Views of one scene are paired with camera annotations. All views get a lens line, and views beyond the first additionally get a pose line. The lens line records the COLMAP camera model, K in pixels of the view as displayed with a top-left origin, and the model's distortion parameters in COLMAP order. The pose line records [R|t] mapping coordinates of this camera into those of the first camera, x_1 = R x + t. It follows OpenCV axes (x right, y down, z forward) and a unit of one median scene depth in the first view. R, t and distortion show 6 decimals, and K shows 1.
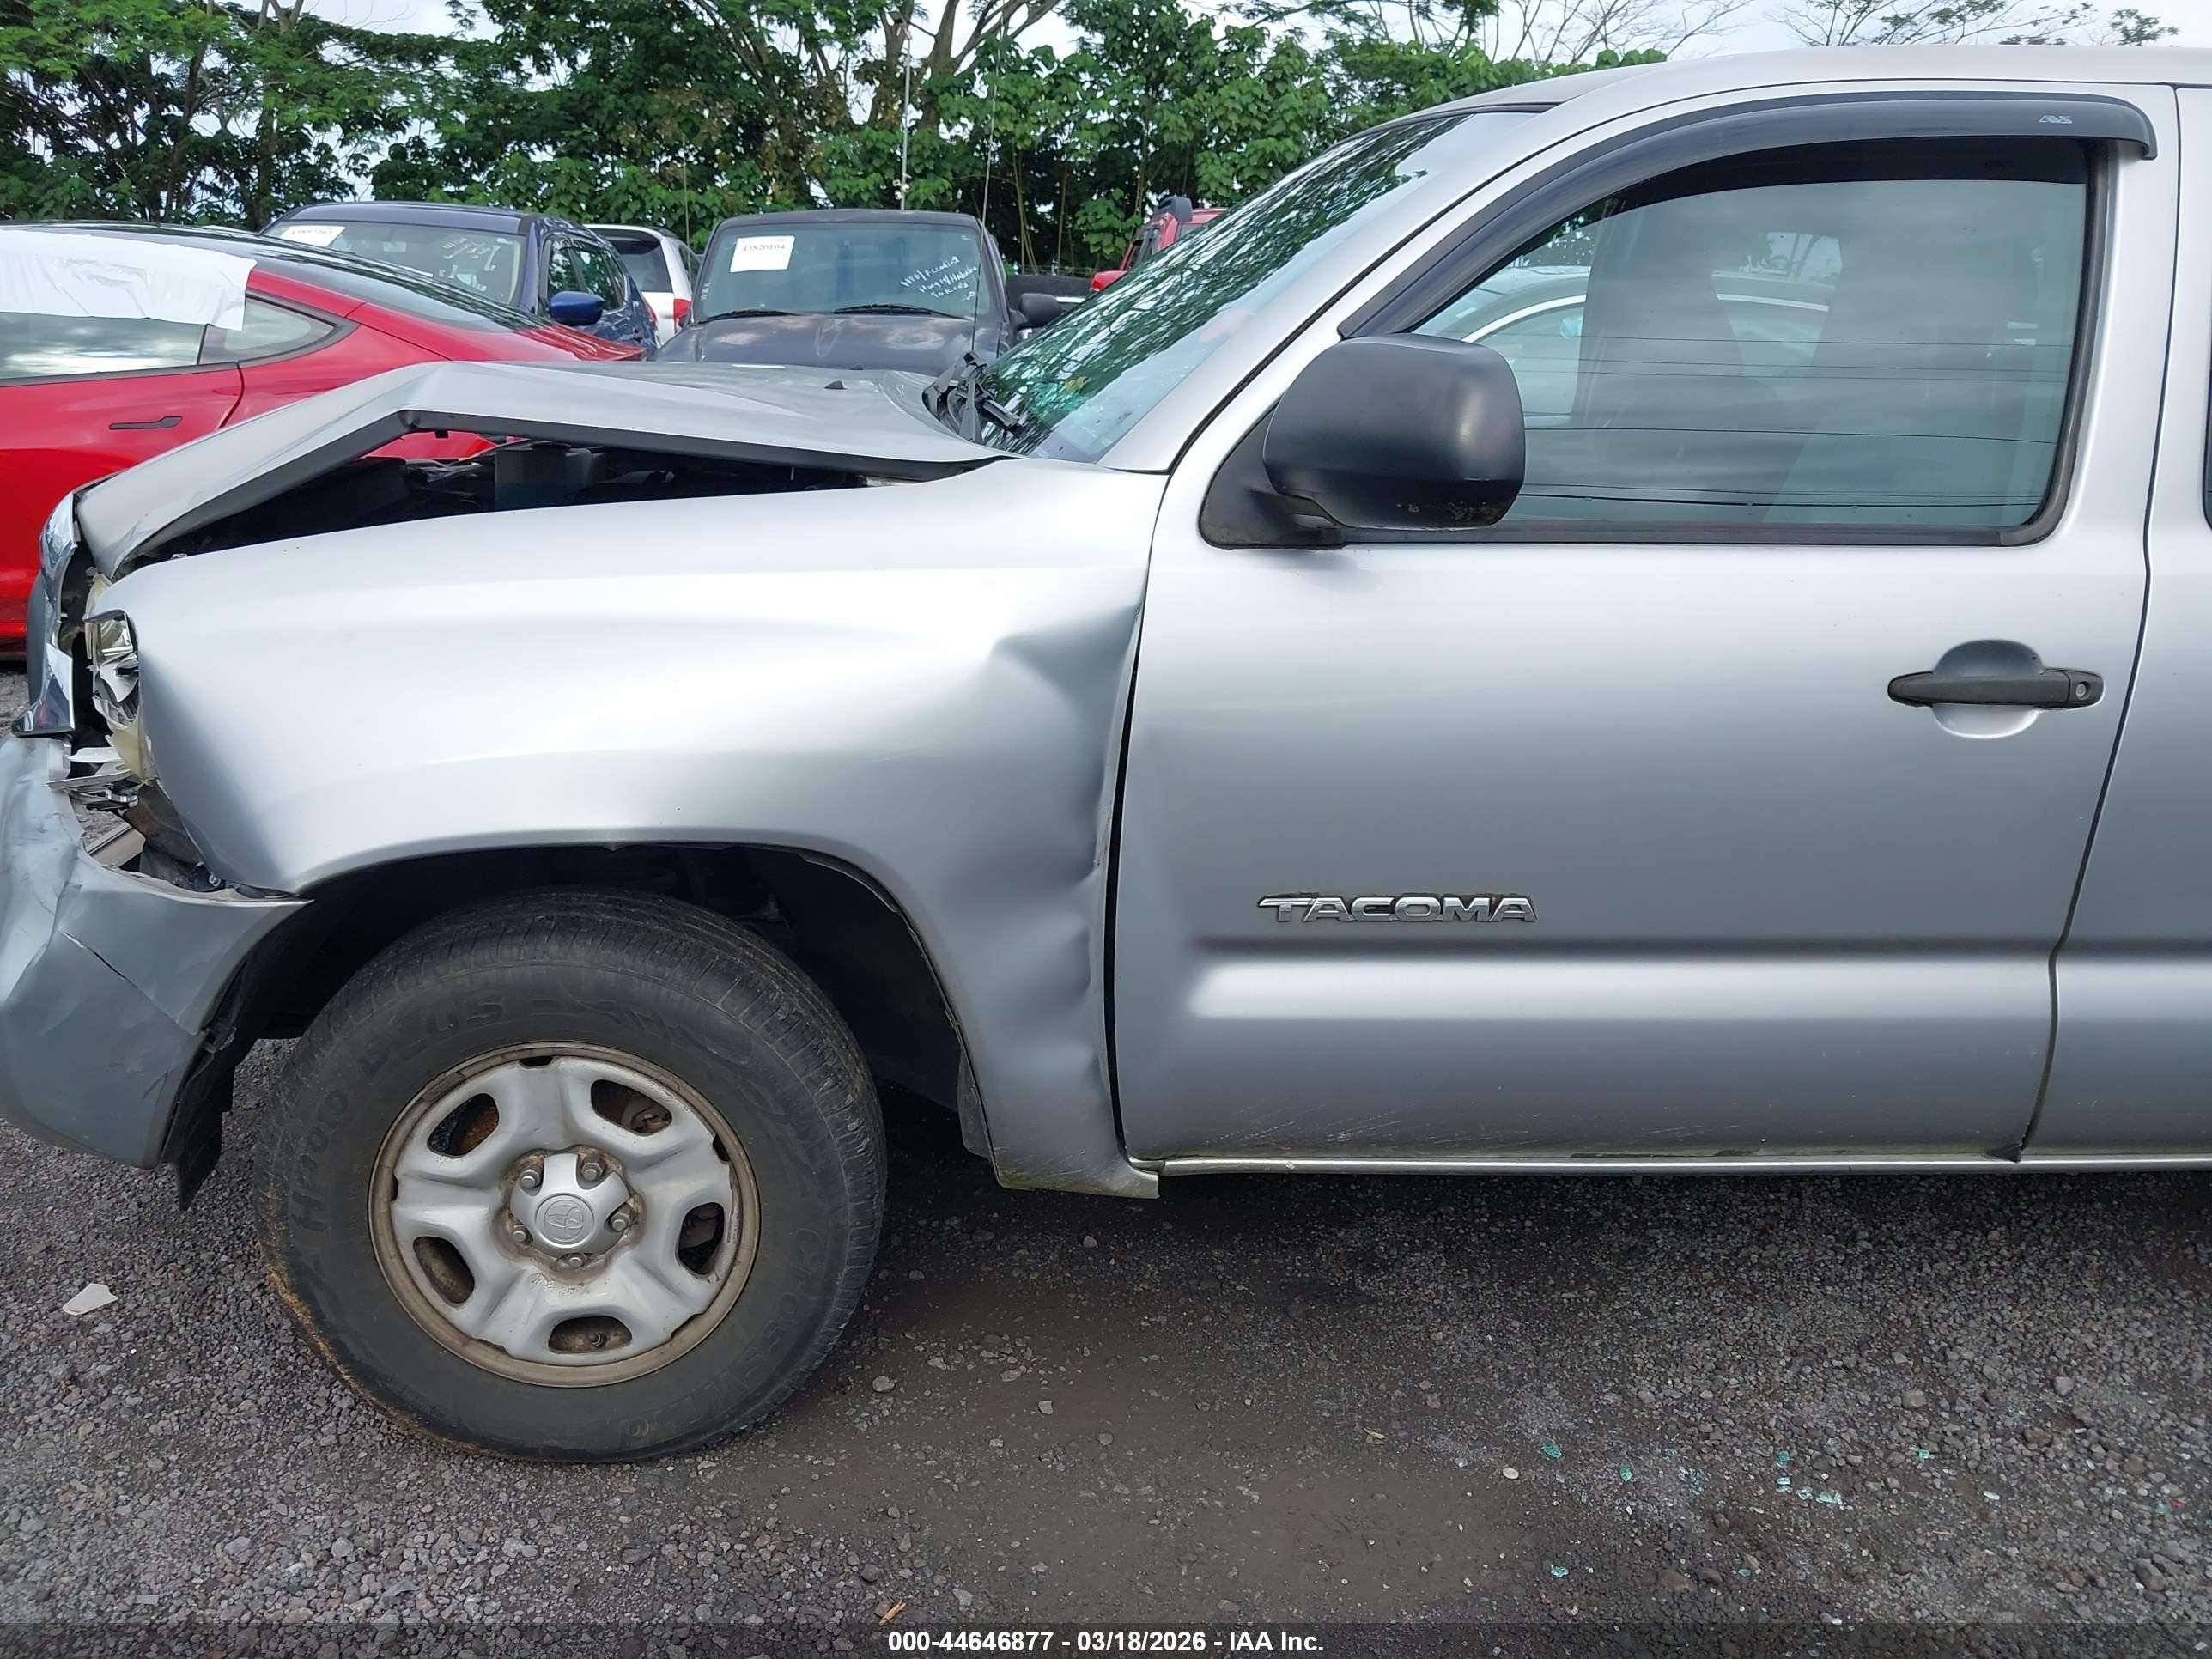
lens RADIAL K [[1805.4, 0, 1095.7], [0, 1805.4, 812.9], [0, 0, 1]] dist [0.033028, -0.004652]
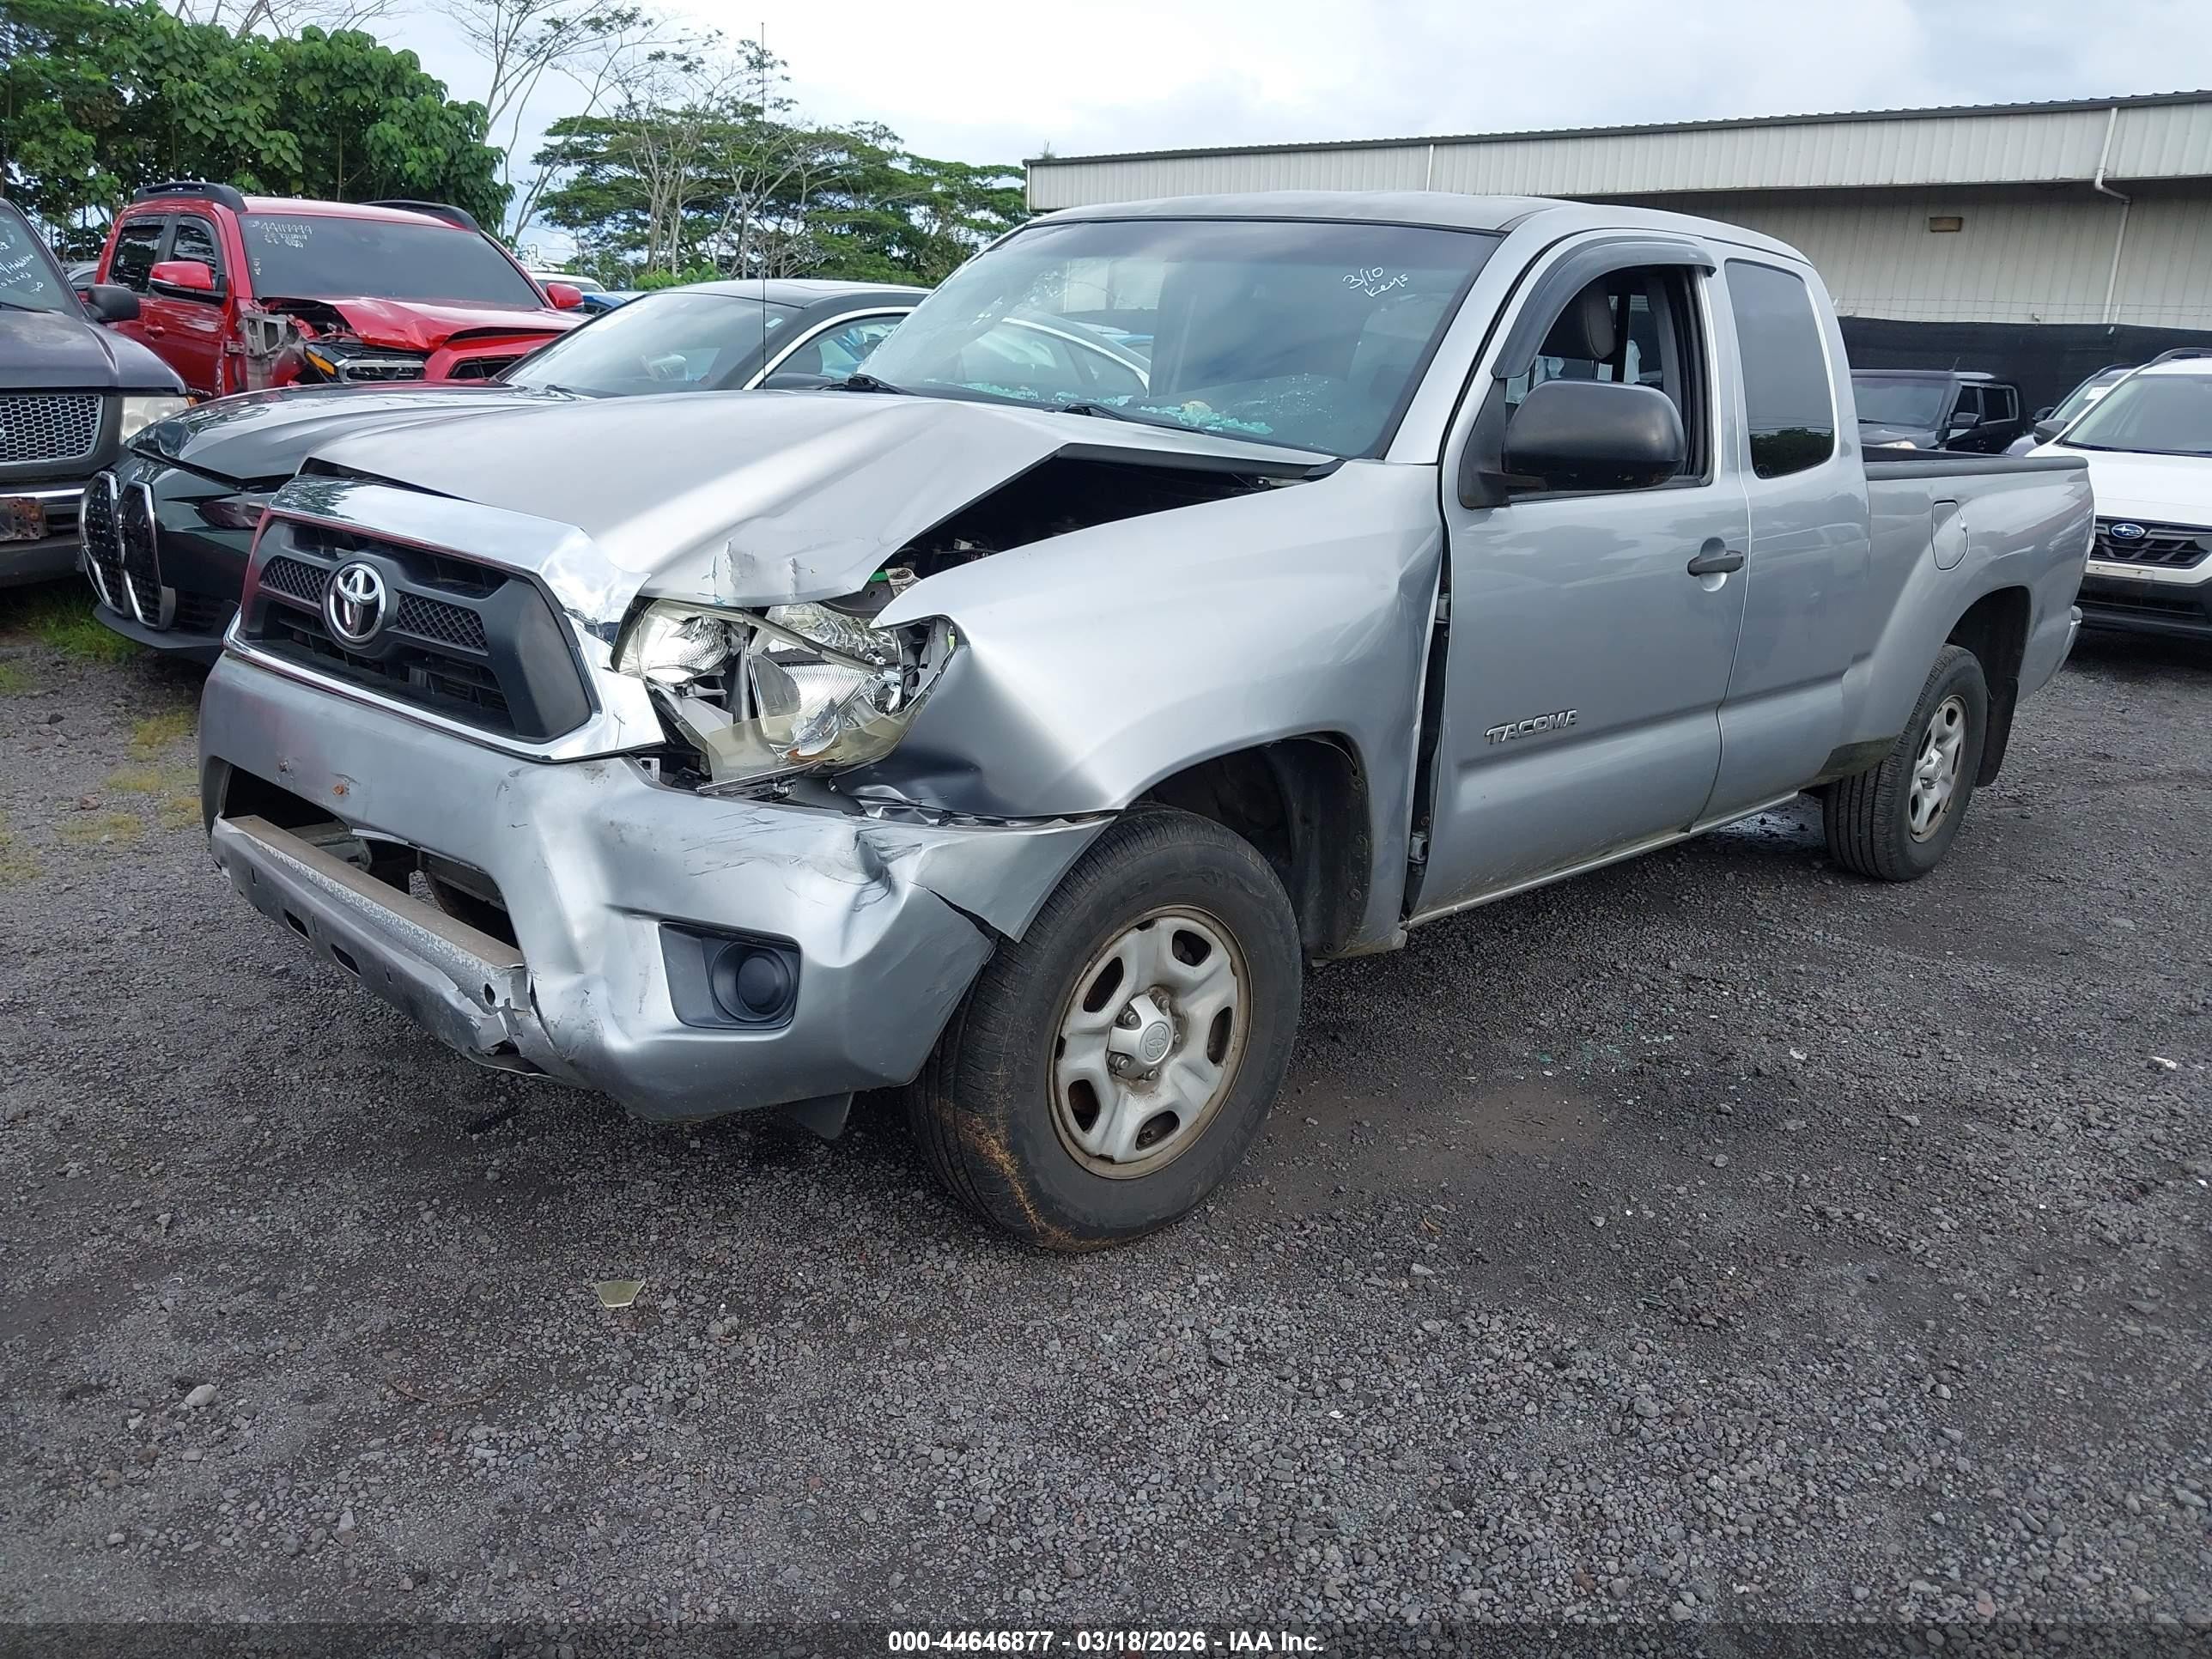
lens RADIAL K [[1885.2, 0, 1108.8], [0, 1885.2, 831.0], [0, 0, 1]] dist [0.001021, -0.010026]
pose [[0.743570, -0.165345, 0.647893, -1.186052], [0.158119, 0.984943, 0.069893, -0.031223], [-0.649694, 0.050474, 0.758518, -0.036158]]
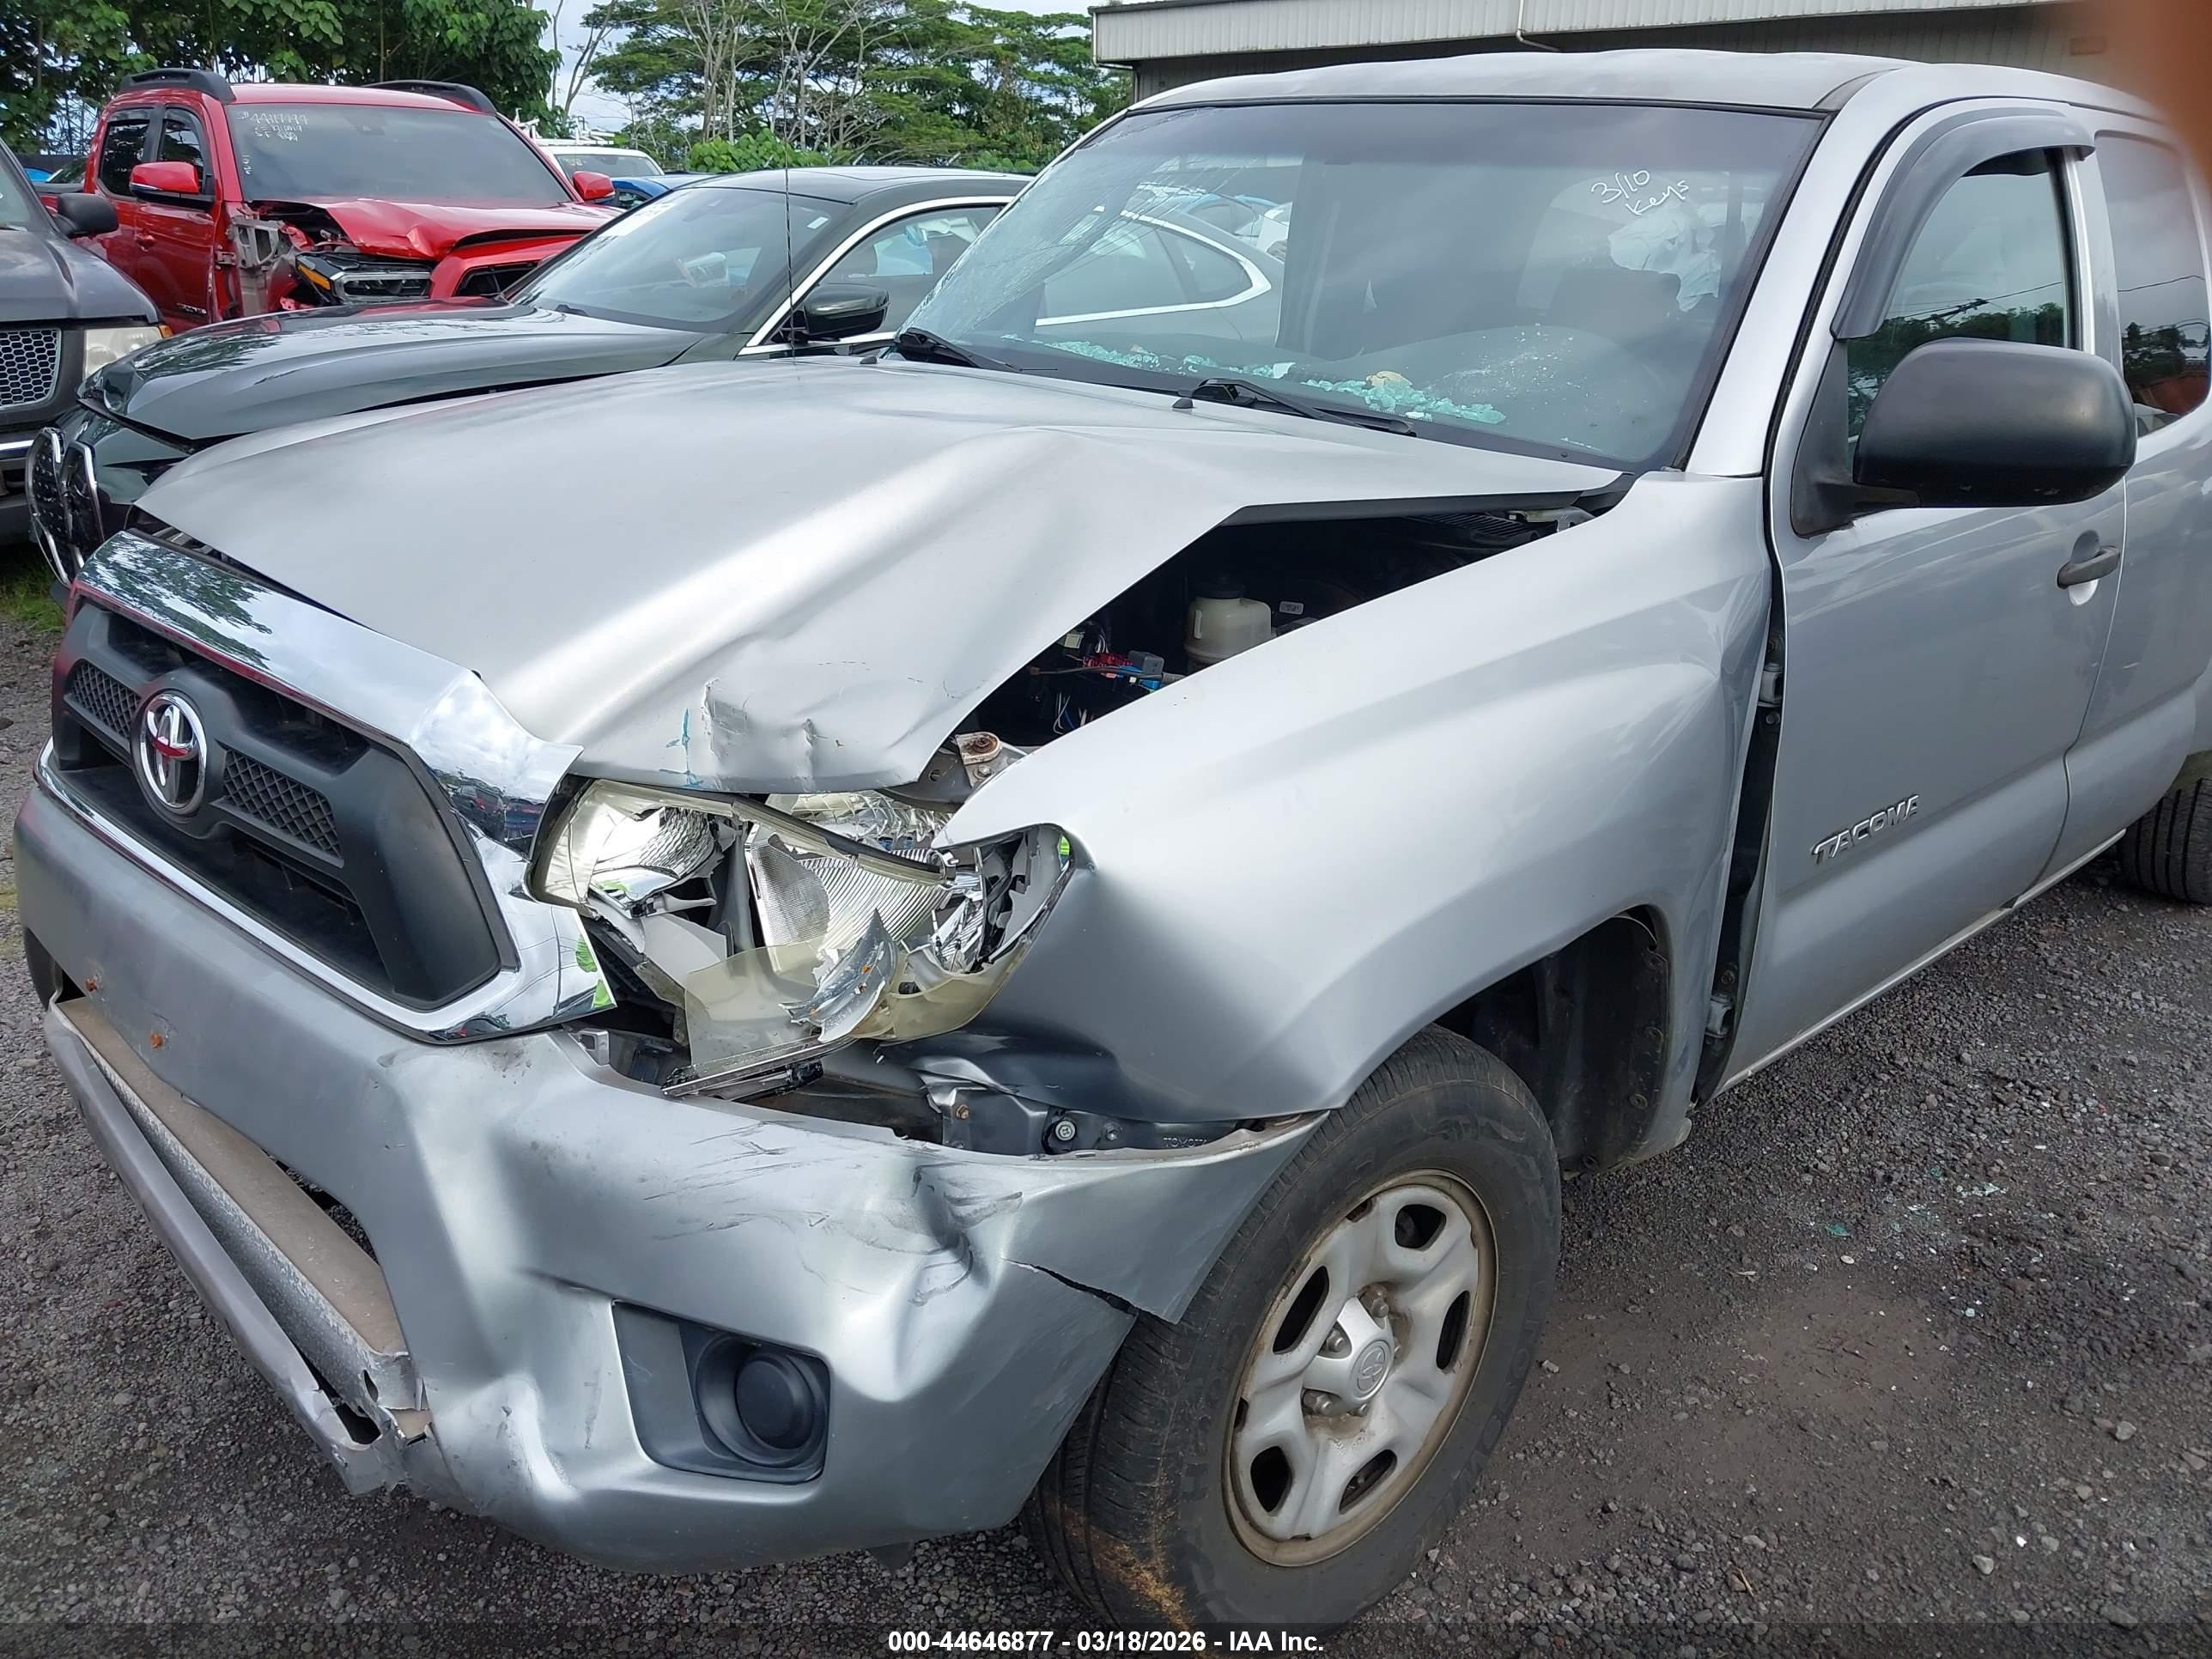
lens RADIAL K [[1838.8, 0, 1097.6], [0, 1838.8, 847.6], [0, 0, 1]] dist [0.008552, -0.016591]
pose [[0.768318, -0.231579, 0.596707, -0.883012], [0.177672, 0.972781, 0.148761, -0.190341], [-0.614915, -0.008277, 0.788550, 0.356956]]
